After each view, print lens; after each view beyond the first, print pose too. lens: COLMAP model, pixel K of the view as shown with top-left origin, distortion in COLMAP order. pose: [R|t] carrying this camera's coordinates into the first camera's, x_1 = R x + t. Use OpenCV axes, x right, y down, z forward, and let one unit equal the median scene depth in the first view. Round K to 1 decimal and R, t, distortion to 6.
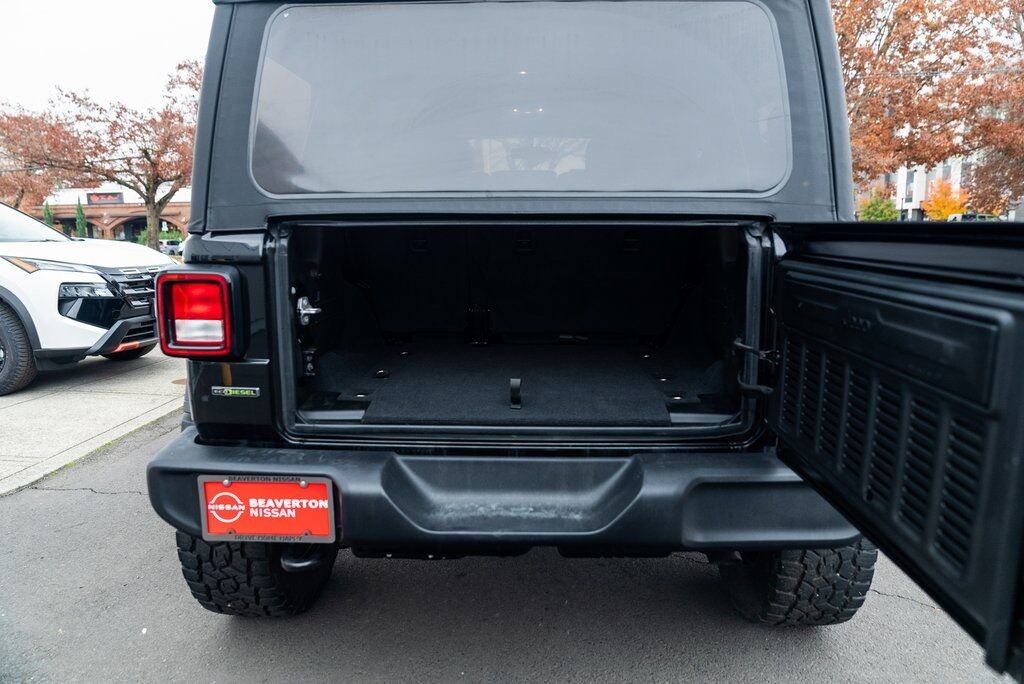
lens RADIAL K [[693.1, 0, 510.4], [0, 693.1, 344.9], [0, 0, 1]] dist [-0.025132, 0.004644]
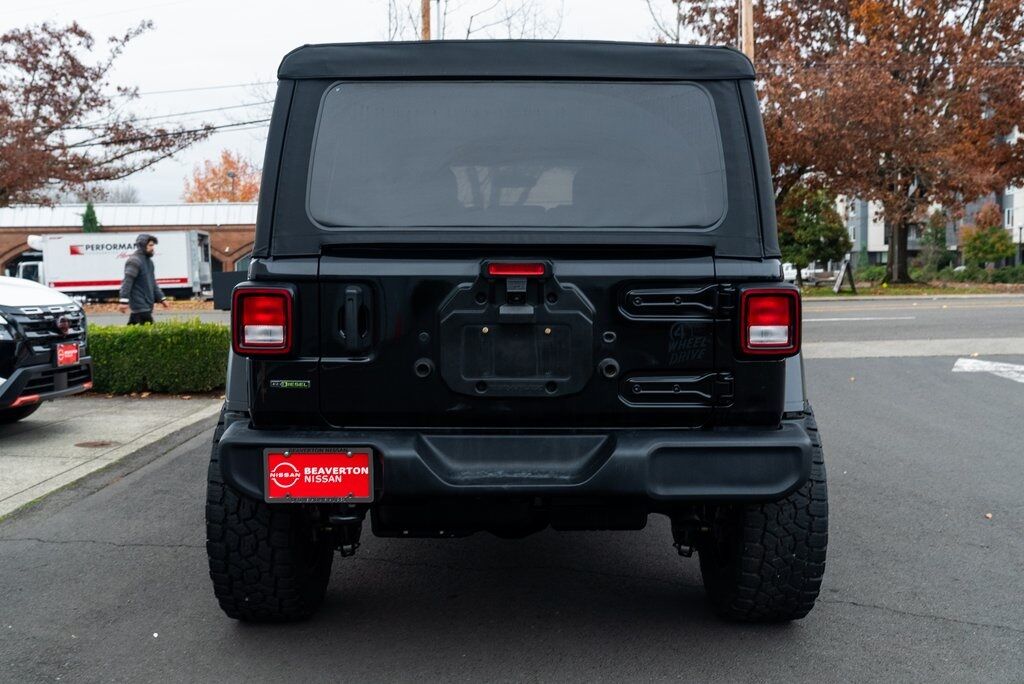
lens RADIAL K [[1047.4, 0, 512.2], [0, 1047.4, 340.0], [0, 0, 1]] dist [0.015277, 0.000000]
pose [[0.999032, 0.001265, 0.043962, -0.068954], [0.003125, 0.995017, -0.099657, 0.146680], [-0.043869, 0.099698, 0.994050, -0.738273]]
